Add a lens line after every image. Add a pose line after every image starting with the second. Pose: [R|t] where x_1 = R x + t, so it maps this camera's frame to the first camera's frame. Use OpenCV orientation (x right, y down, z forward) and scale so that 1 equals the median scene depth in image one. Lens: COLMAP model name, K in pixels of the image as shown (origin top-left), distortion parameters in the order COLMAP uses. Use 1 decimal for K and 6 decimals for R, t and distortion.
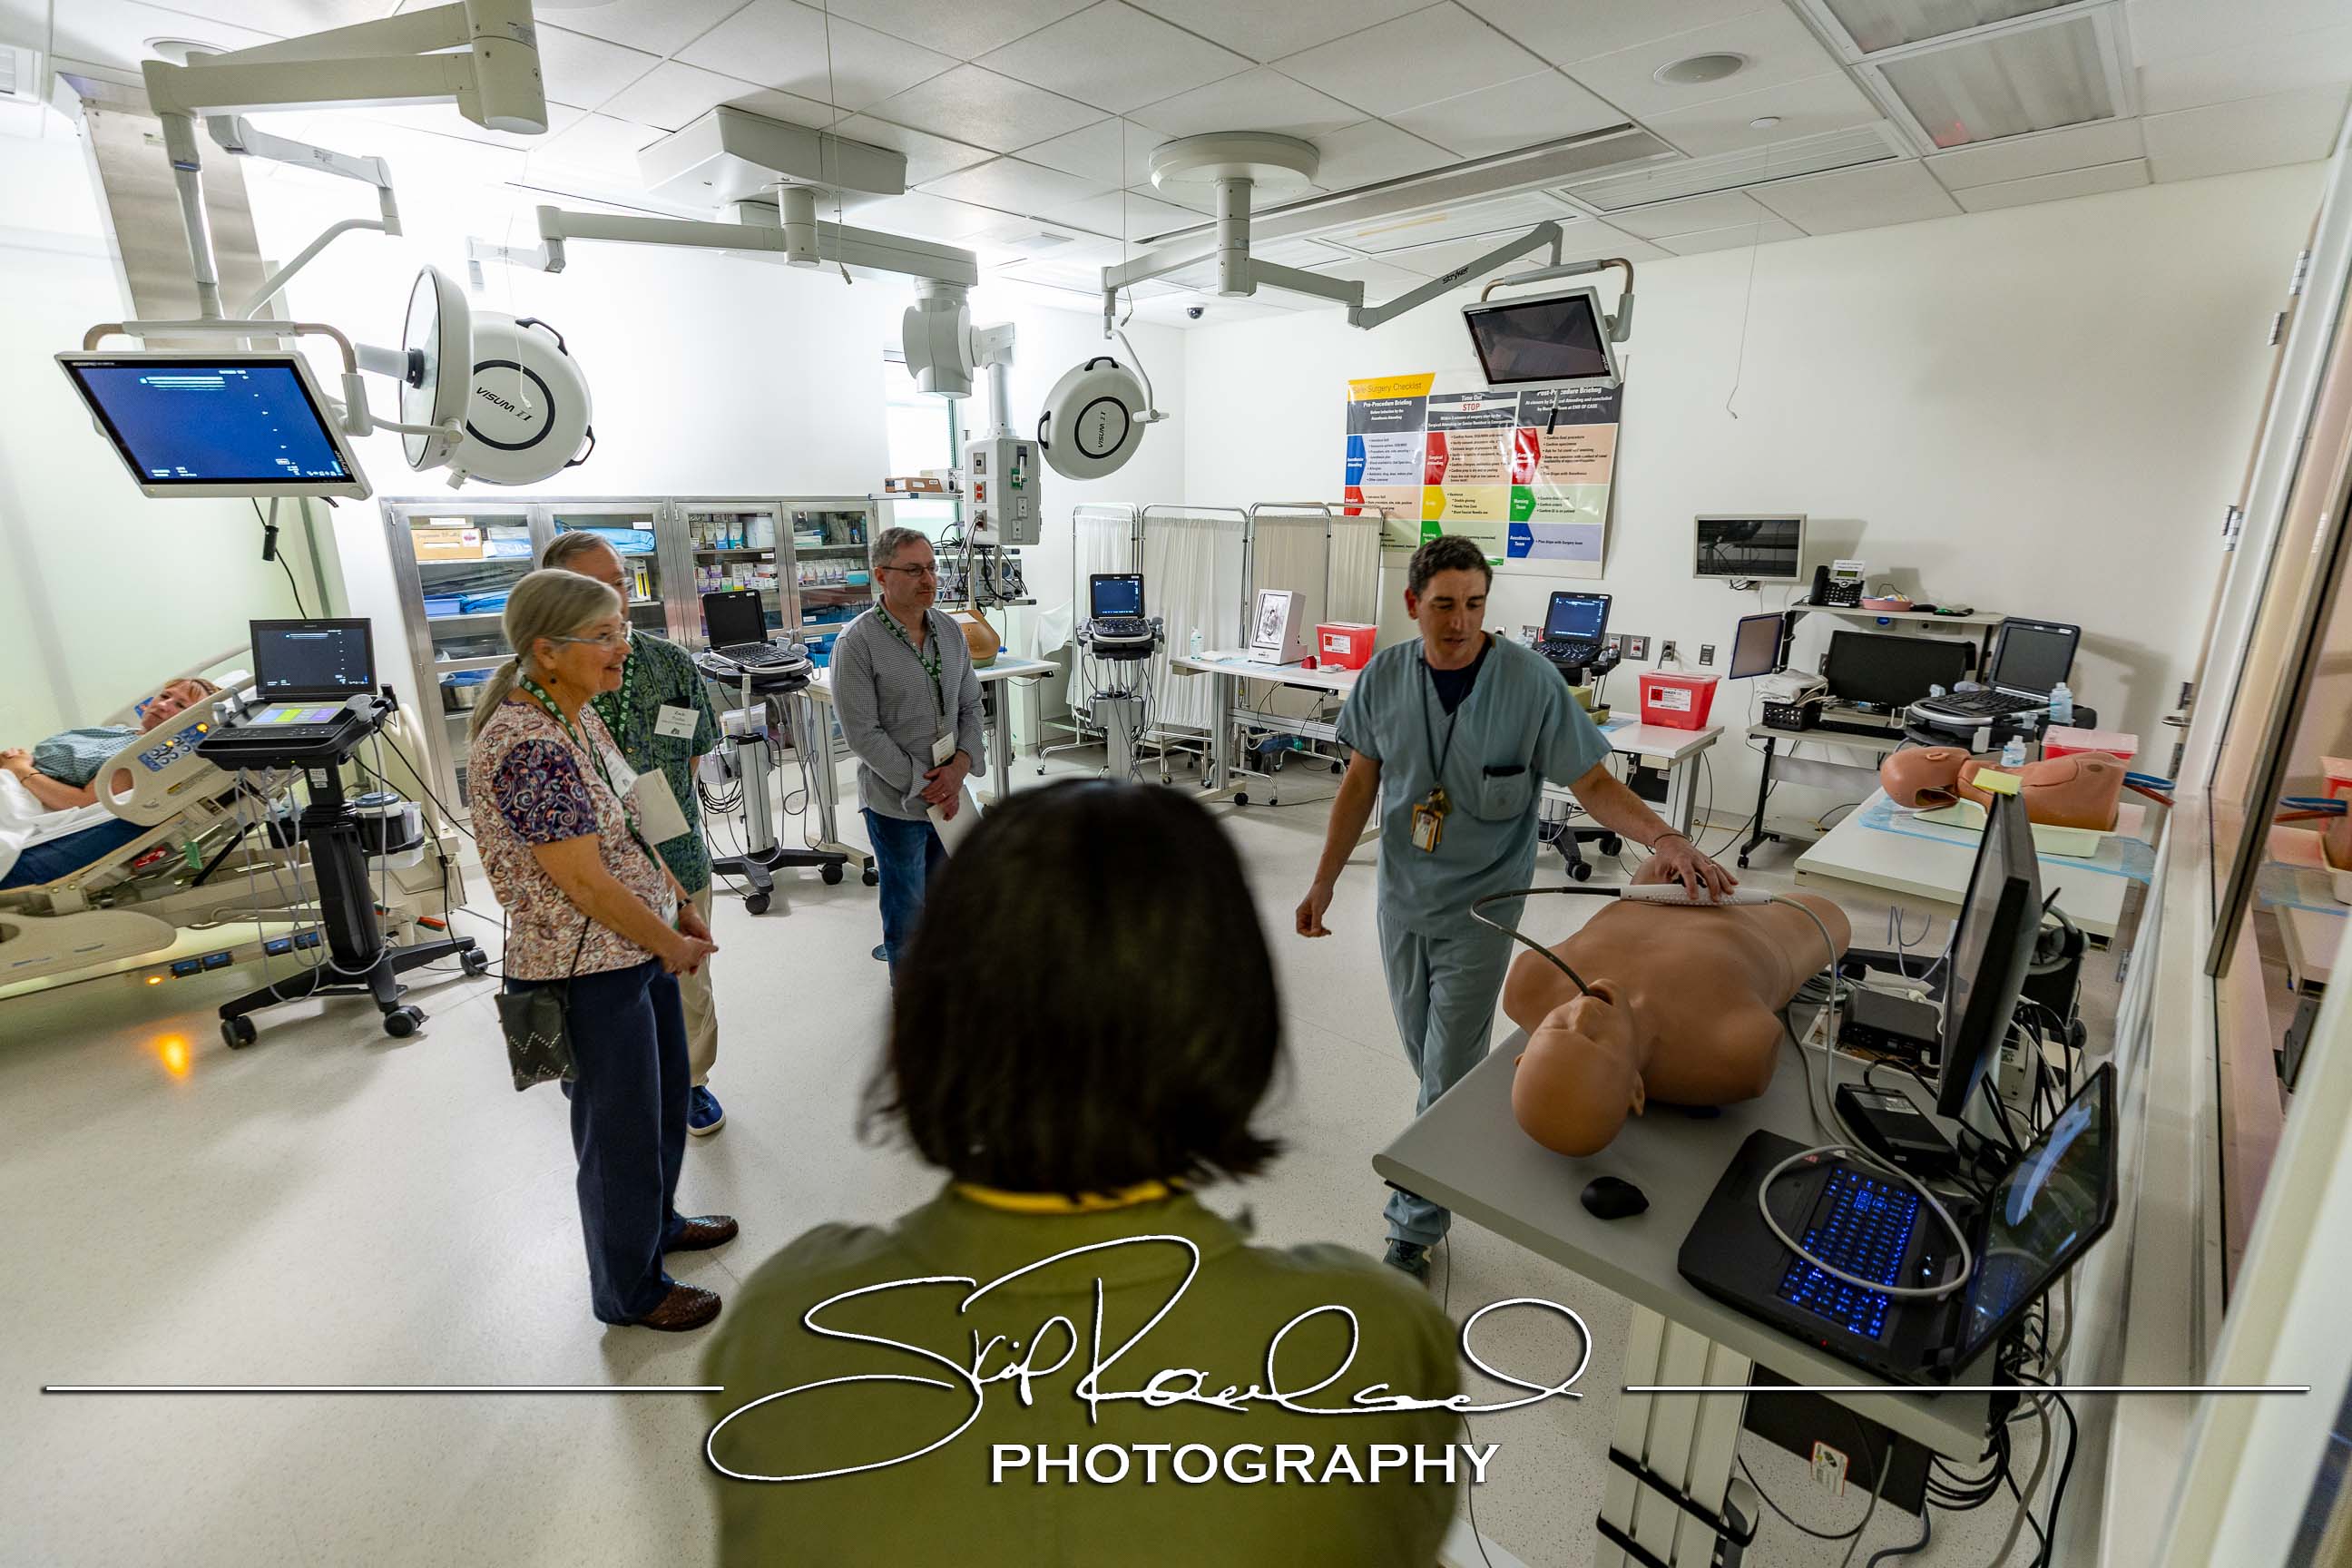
lens RADIAL K [[1036.0, 0, 1154.8], [0, 1036.0, 774.7], [0, 0, 1]] dist [-0.002666, -0.000354]
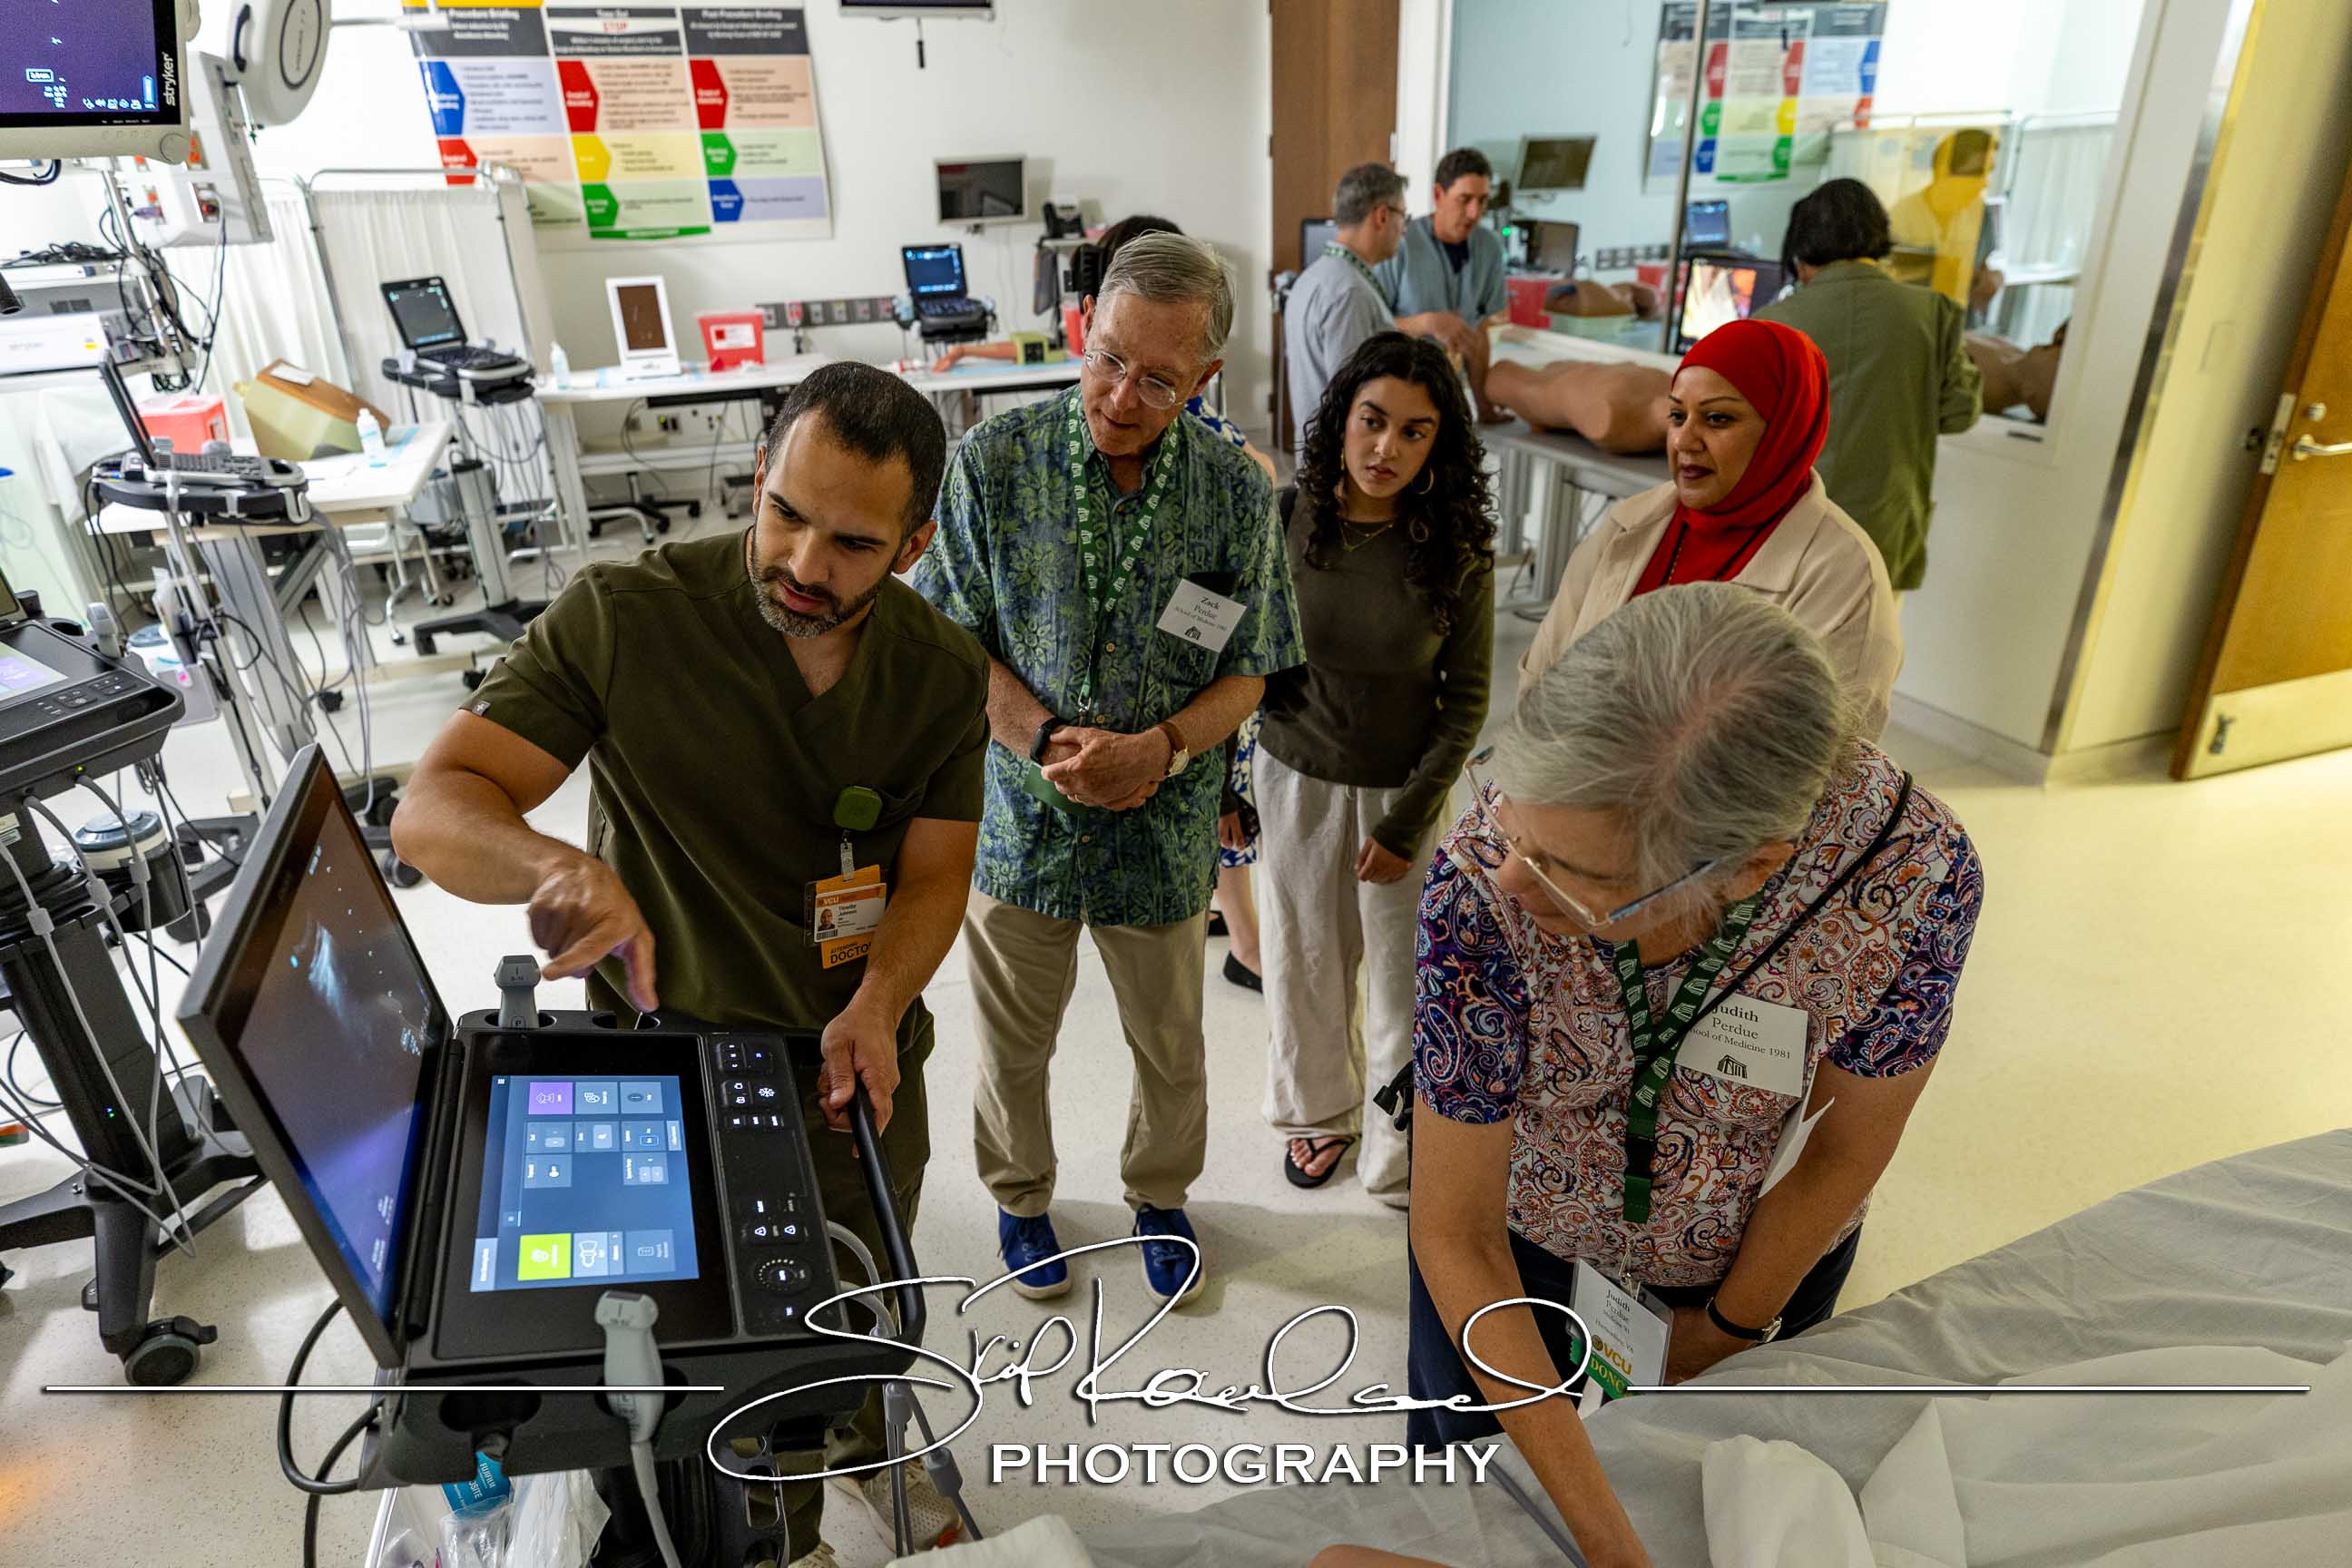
lens RADIAL K [[1438.8, 0, 1180.1], [0, 1438.8, 808.5], [0, 0, 1]] dist [0.010177, -0.000333]
pose [[0.426005, -0.395097, 0.813891, -0.652606], [0.263835, 0.914755, 0.305965, -0.033830], [-0.865397, 0.084390, 0.493930, 0.134427]]
